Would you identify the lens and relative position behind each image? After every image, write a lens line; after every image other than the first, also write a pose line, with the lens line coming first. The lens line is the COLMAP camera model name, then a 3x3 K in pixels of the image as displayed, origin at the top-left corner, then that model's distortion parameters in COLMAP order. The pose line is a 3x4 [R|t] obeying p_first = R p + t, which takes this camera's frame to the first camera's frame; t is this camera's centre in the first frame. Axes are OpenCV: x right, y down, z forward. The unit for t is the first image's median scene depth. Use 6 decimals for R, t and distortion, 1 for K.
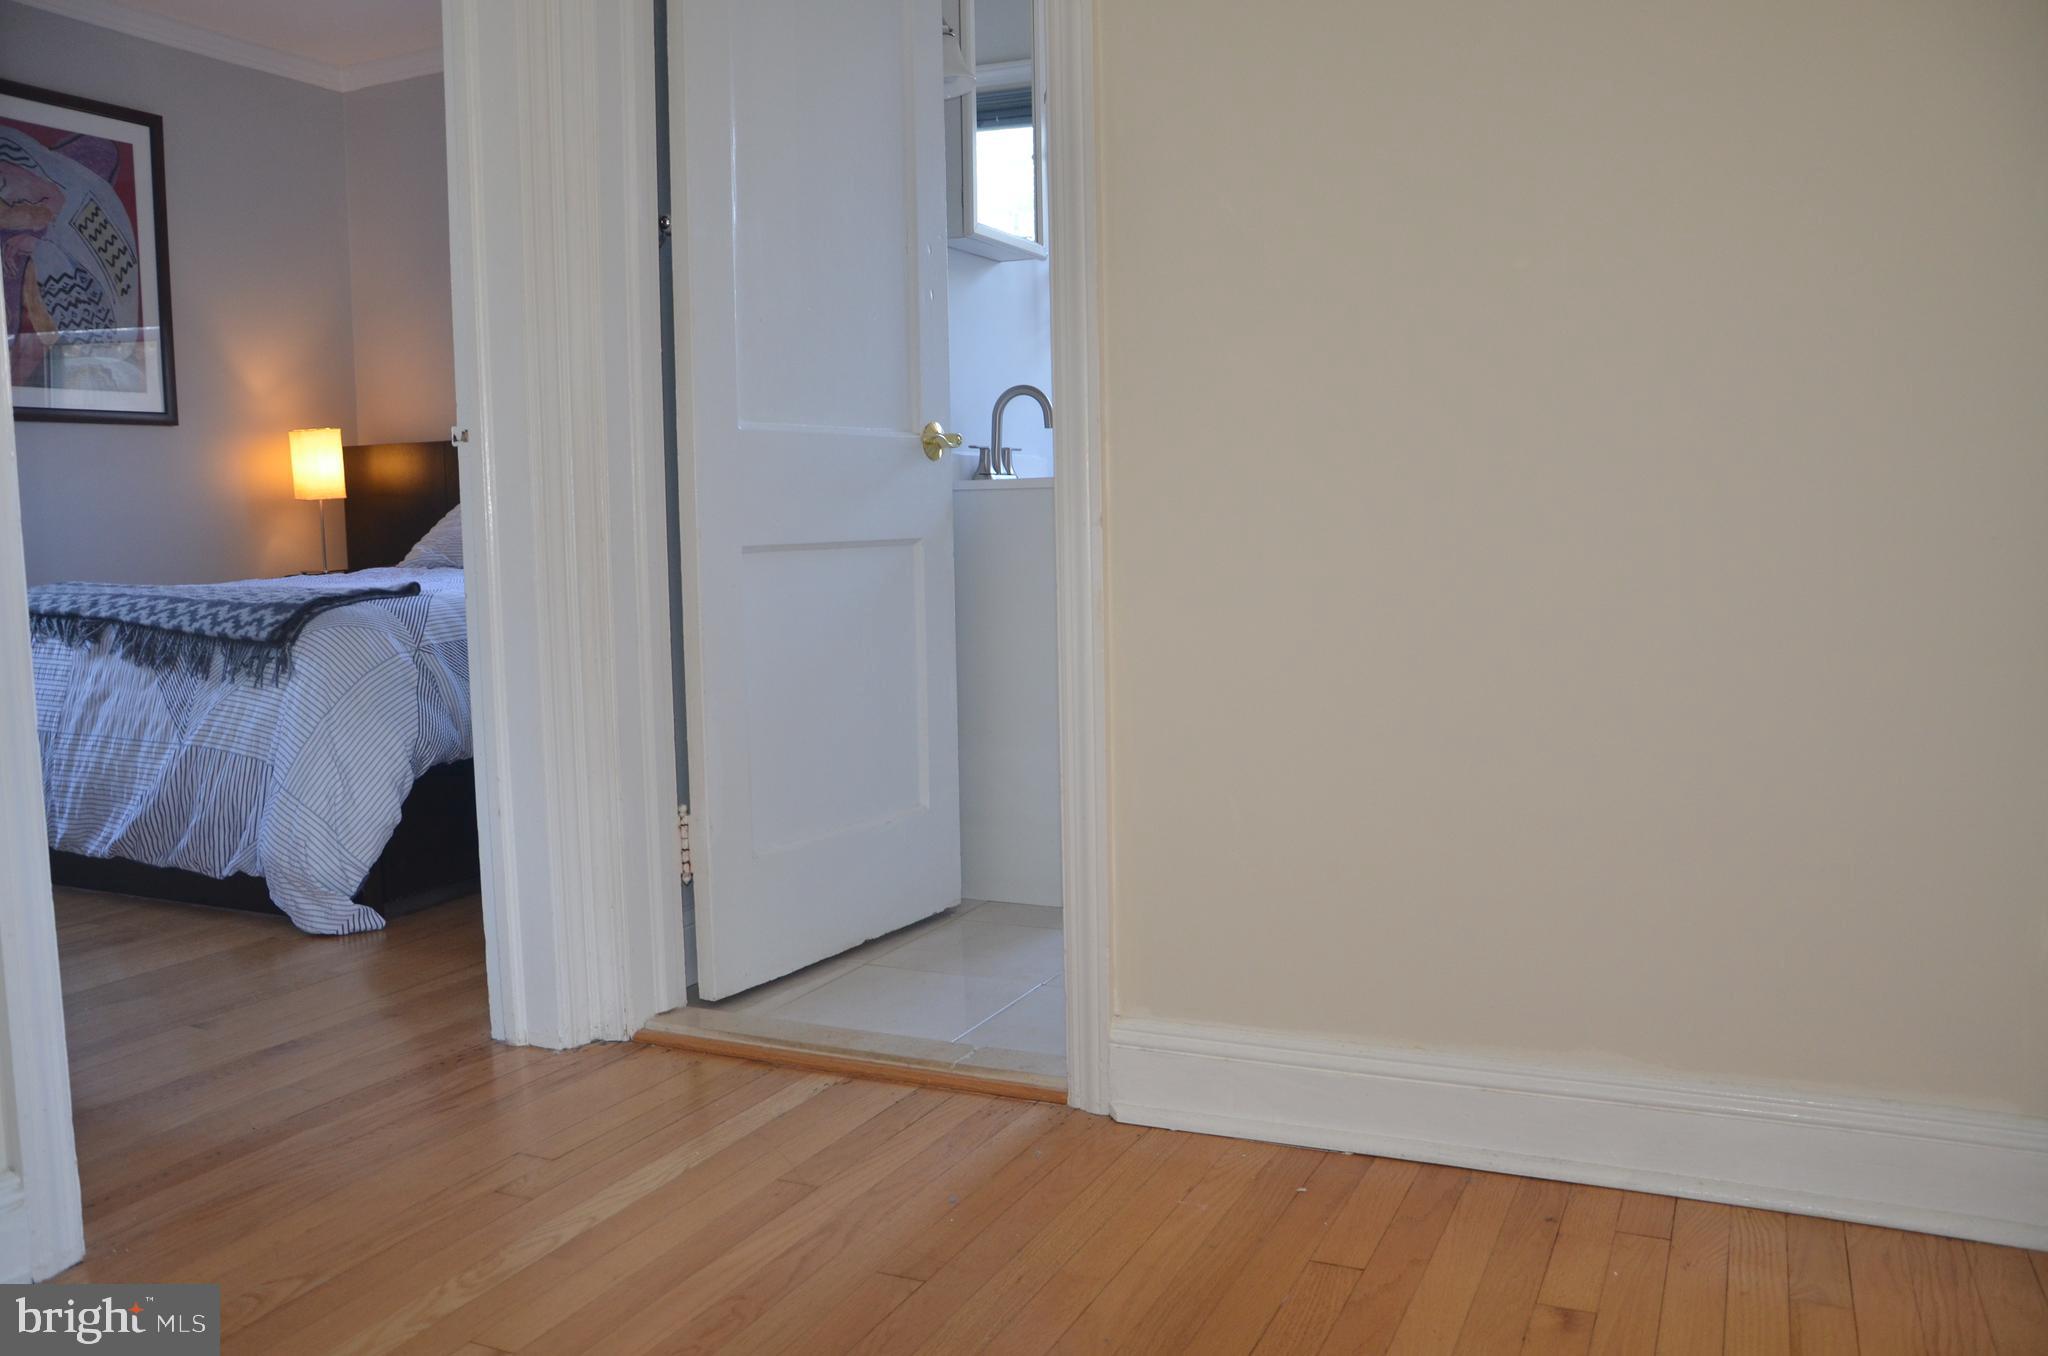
lens RADIAL K [[1611.2, 0, 1029.4], [0, 1611.2, 681.8], [0, 0, 1]] dist [-0.156737, 0.131631]
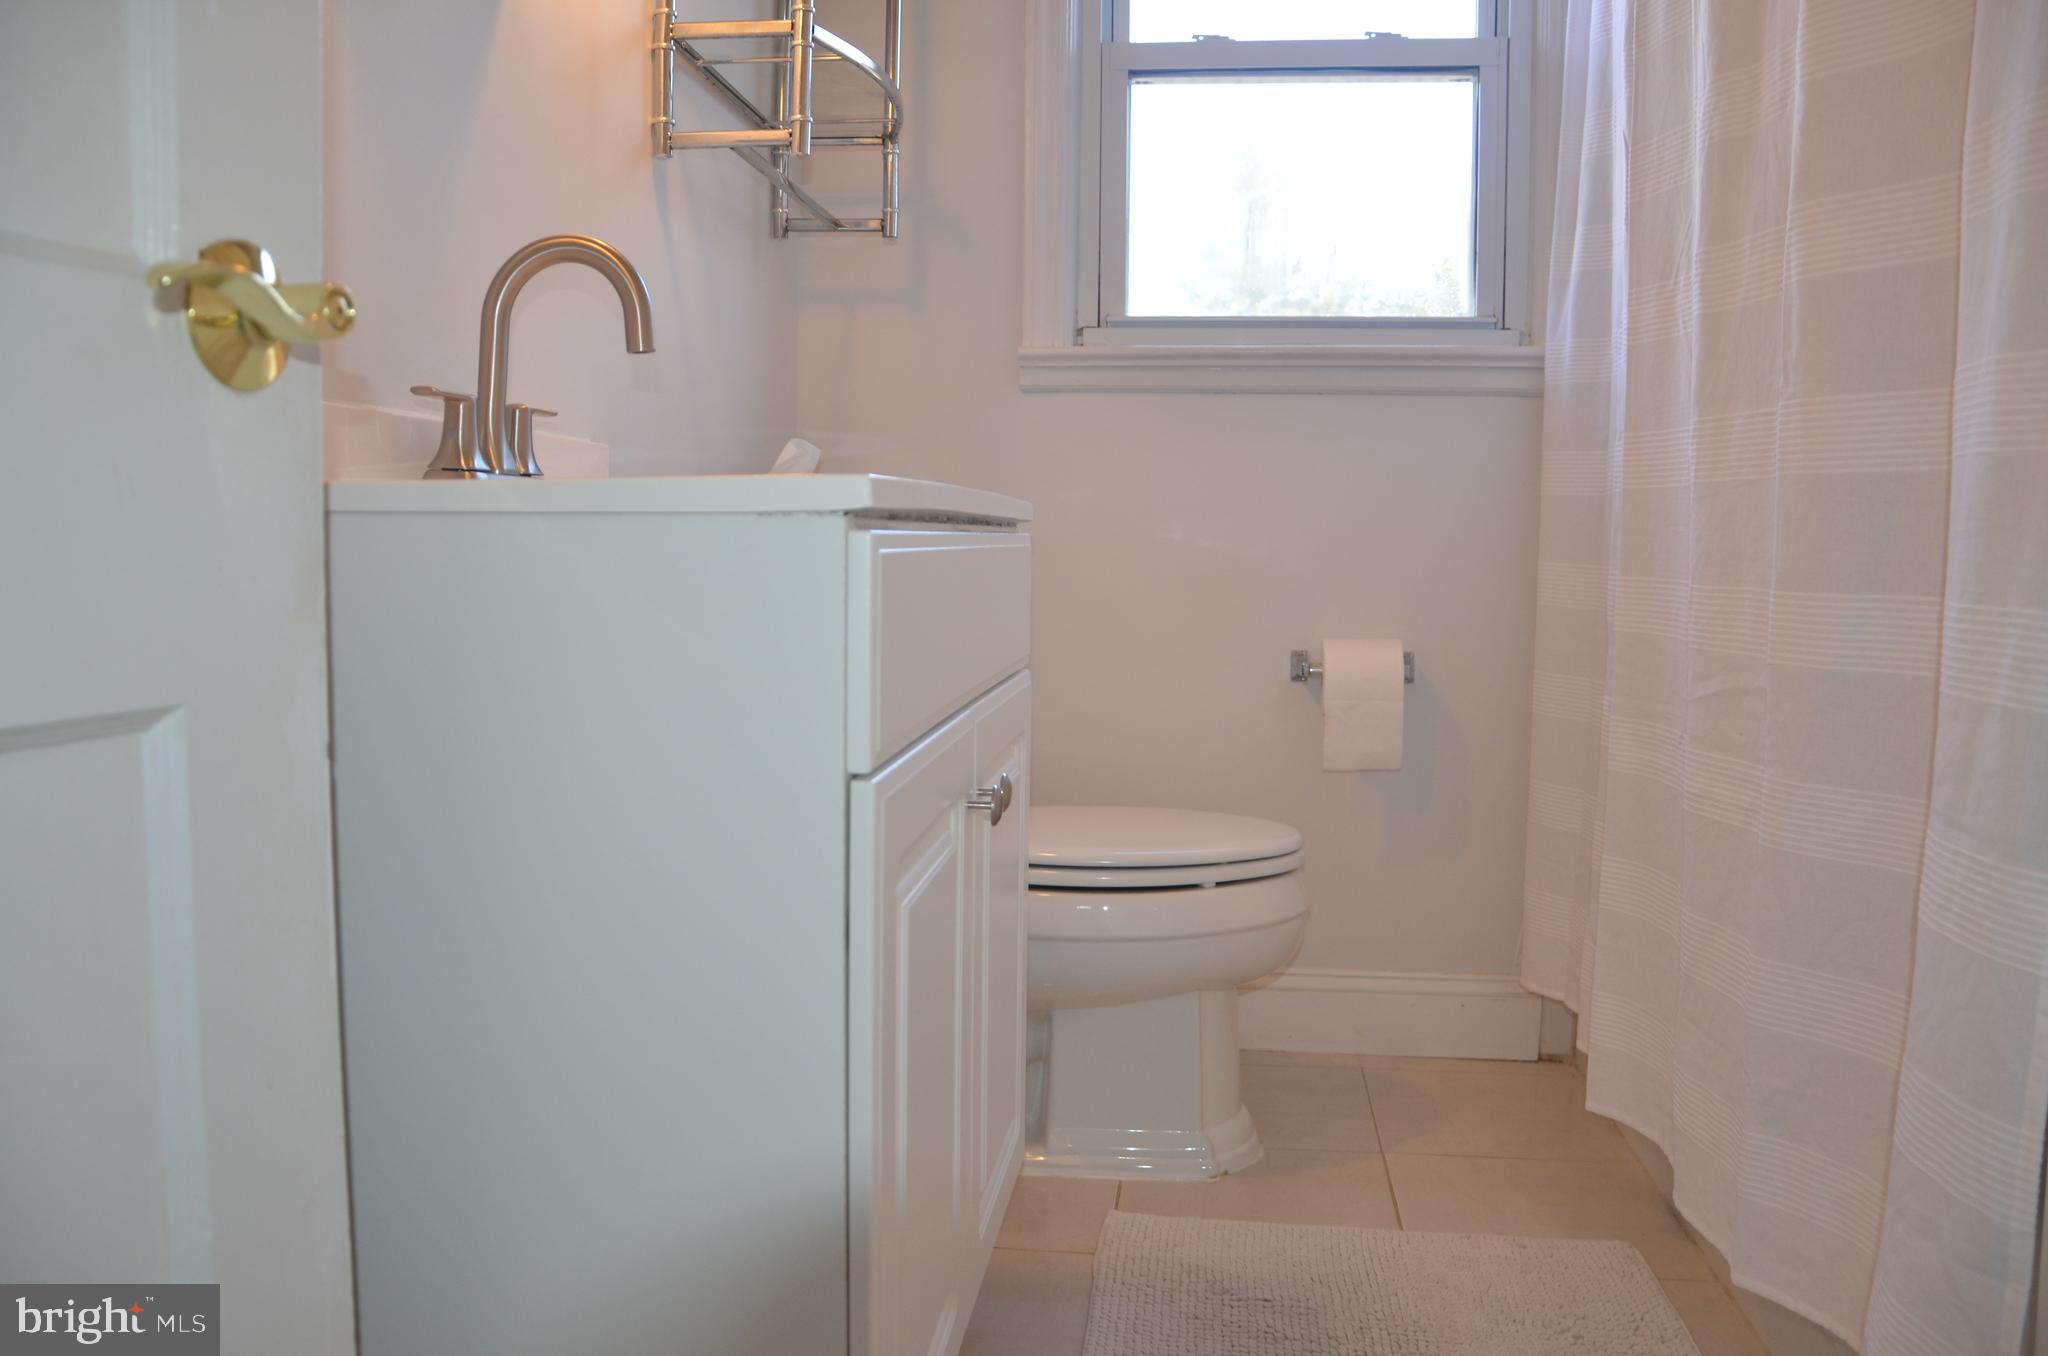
lens RADIAL K [[1662.2, 0, 1026.6], [0, 1662.2, 677.7], [0, 0, 1]] dist [-0.150266, 0.155983]
pose [[0.955079, -0.000594, 0.296350, -0.014944], [0.011187, 0.999357, -0.034052, -0.072518], [-0.296140, 0.035838, 0.954472, 0.633826]]
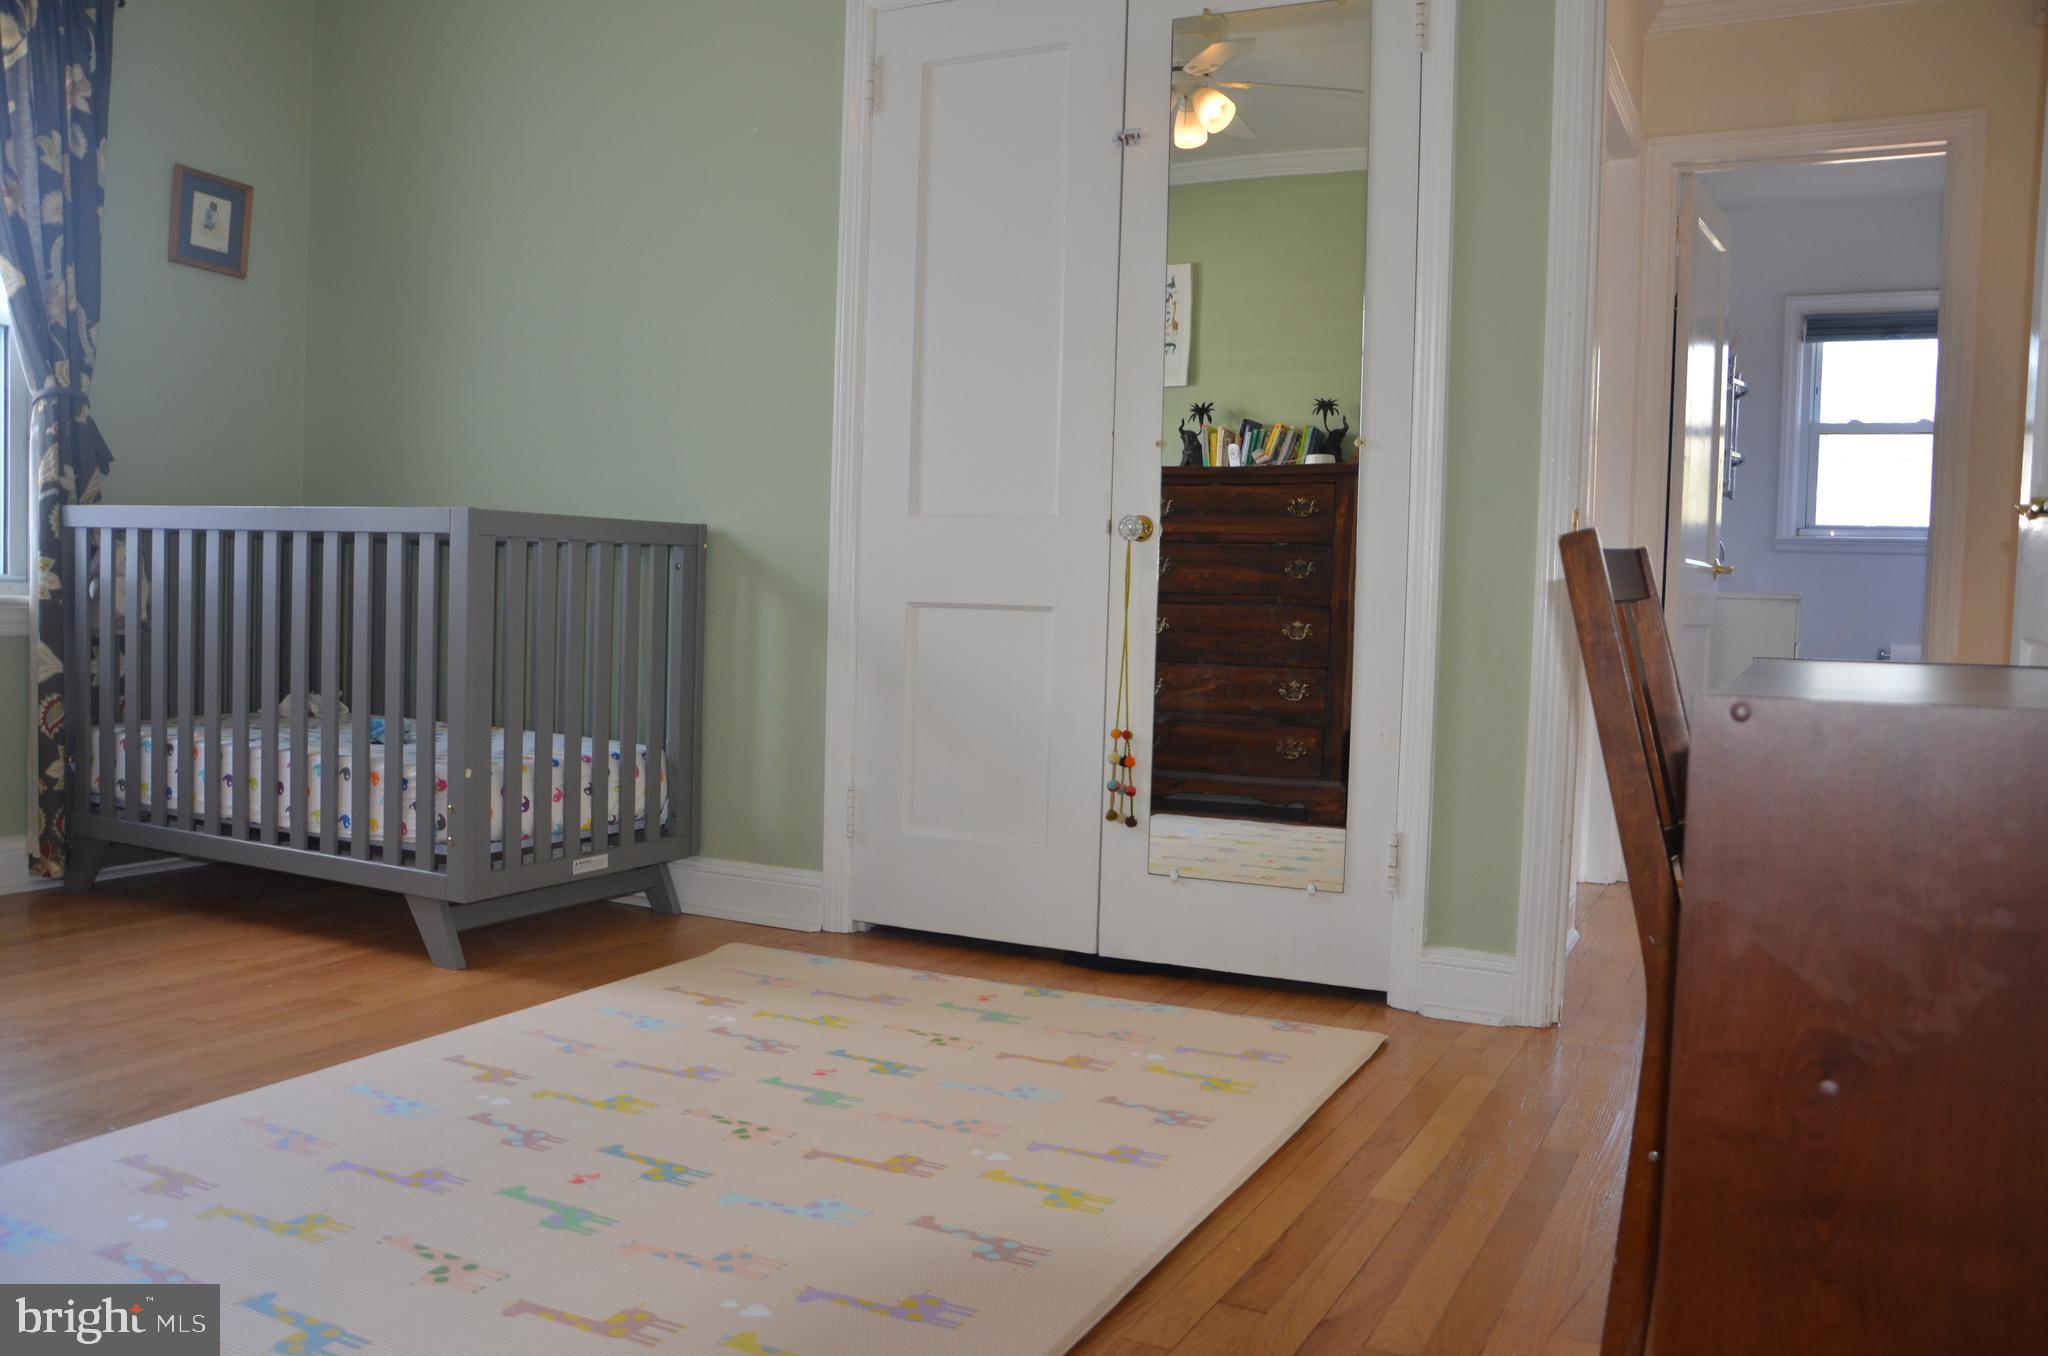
lens RADIAL K [[1662.2, 0, 1026.6], [0, 1662.2, 677.7], [0, 0, 1]] dist [-0.150266, 0.155983]
pose [[0.998372, 0.043215, -0.037224, -0.650318], [-0.045601, 0.996788, -0.065829, 0.105719], [0.034260, 0.067419, 0.997136, -0.700696]]
